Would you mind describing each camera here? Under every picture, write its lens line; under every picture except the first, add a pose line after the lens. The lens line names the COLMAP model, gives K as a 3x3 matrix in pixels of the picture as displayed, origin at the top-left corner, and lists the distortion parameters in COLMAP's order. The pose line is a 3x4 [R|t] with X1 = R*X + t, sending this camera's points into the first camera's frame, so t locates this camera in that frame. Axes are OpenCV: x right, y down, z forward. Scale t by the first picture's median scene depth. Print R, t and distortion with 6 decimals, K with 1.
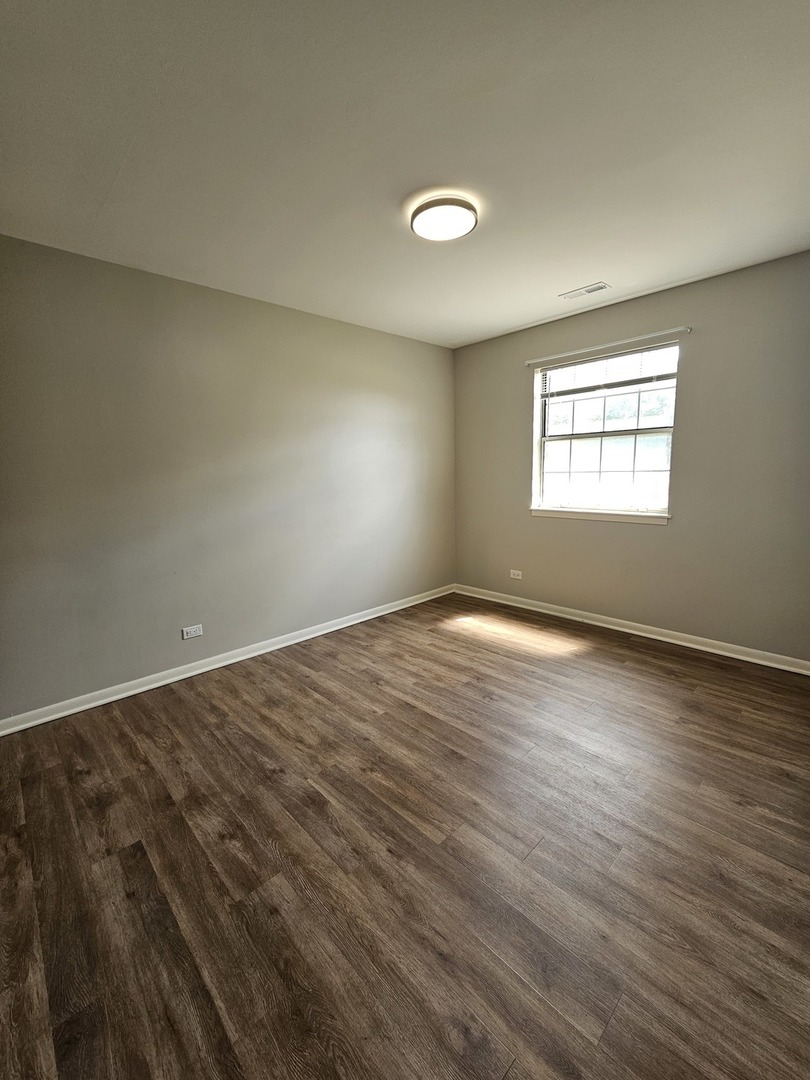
lens RADIAL K [[440.9, 0, 405.0], [0, 440.9, 540.0], [0, 0, 1]] dist [-0.002212, -0.000056]
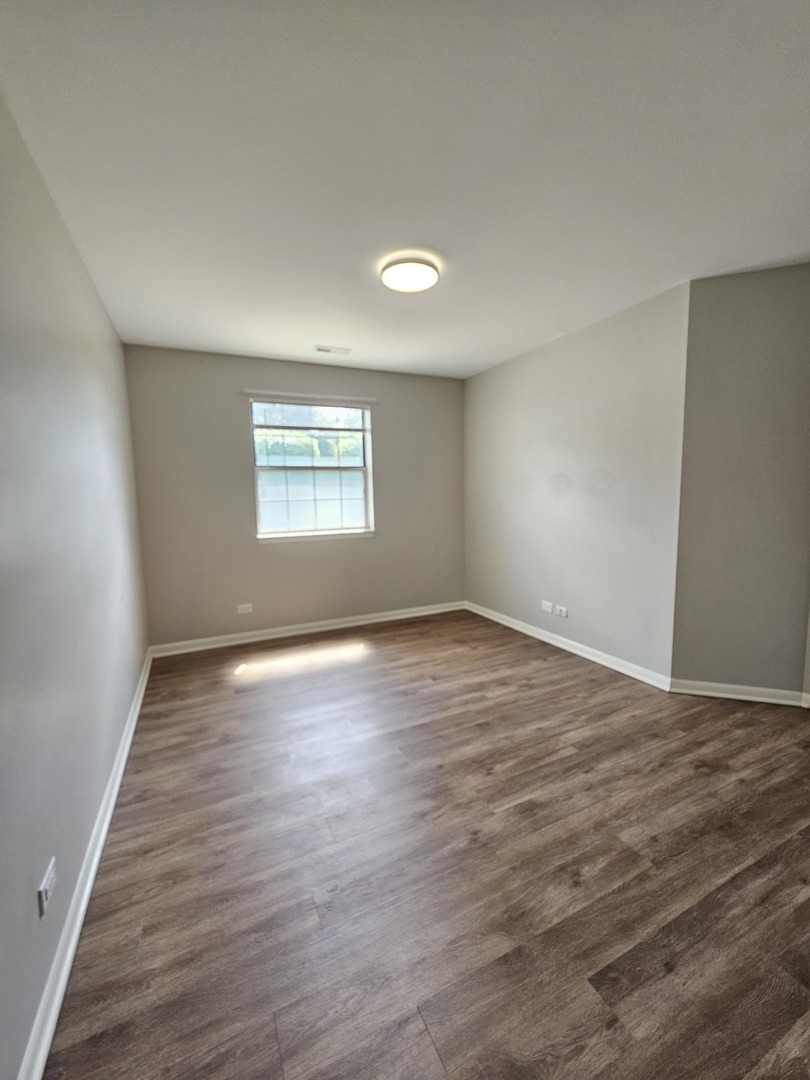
lens RADIAL K [[431.8, 0, 405.0], [0, 431.8, 540.0], [0, 0, 1]] dist [0.007472, -0.004385]
pose [[0.307730, -0.081628, 0.947966, -1.310097], [0.160365, 0.986510, 0.032889, -0.109402], [-0.937862, 0.141899, 0.316669, 0.948460]]
